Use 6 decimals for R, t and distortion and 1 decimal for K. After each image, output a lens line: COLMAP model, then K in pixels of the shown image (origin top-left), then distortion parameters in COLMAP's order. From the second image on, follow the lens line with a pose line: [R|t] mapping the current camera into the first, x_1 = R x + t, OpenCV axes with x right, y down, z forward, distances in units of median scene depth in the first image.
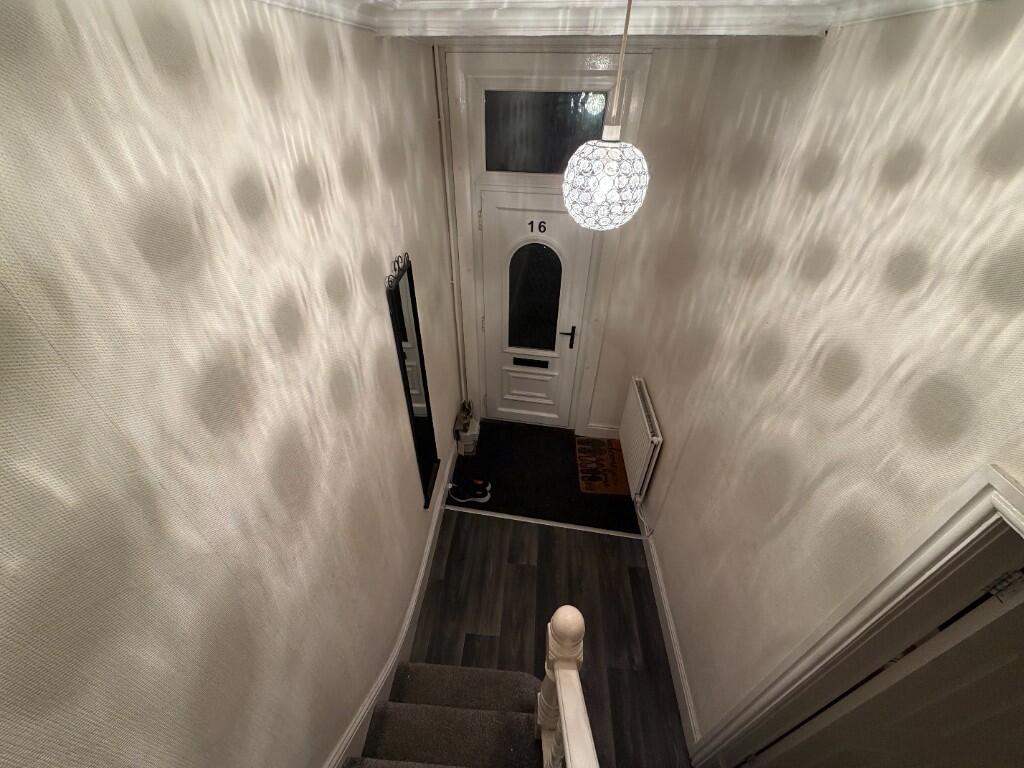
lens RADIAL K [[408.4, 0, 507.7], [0, 408.4, 382.1], [0, 0, 1]] dist [-0.001244, 0.000361]
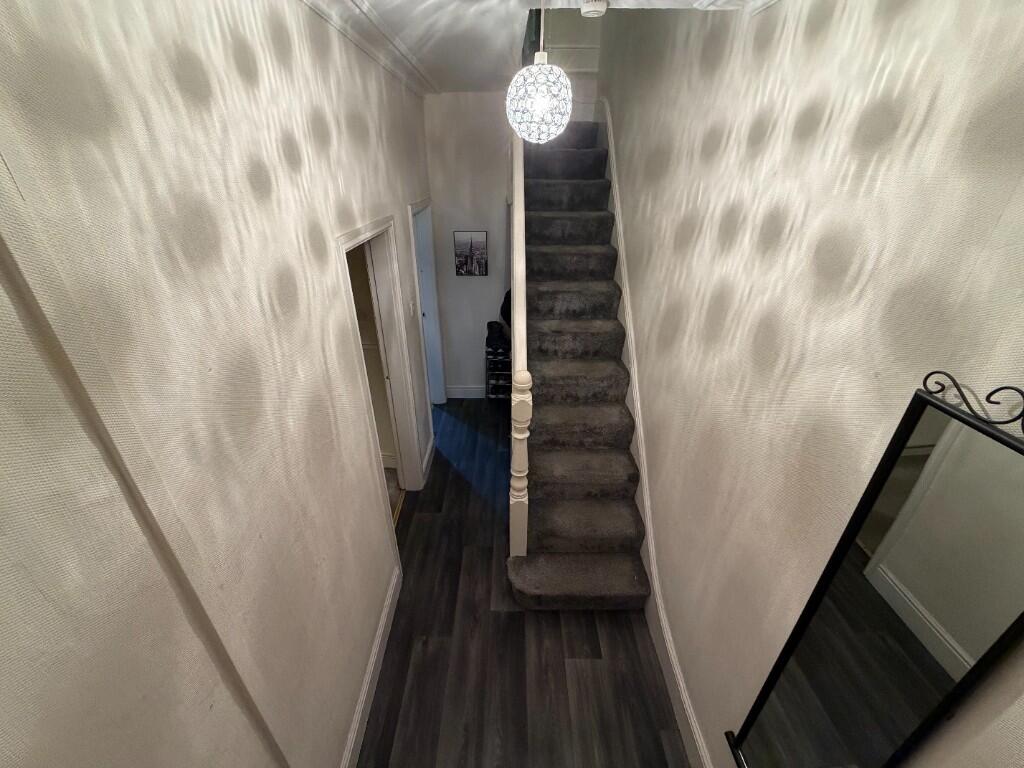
lens RADIAL K [[408.4, 0, 507.6], [0, 408.4, 381.2], [0, 0, 1]] dist [-0.001244, 0.000361]
pose [[-0.997372, 0.019694, -0.069722, 0.333747], [-0.054514, 0.429869, 0.901244, -0.945299], [0.047721, 0.902676, -0.427666, 1.749417]]
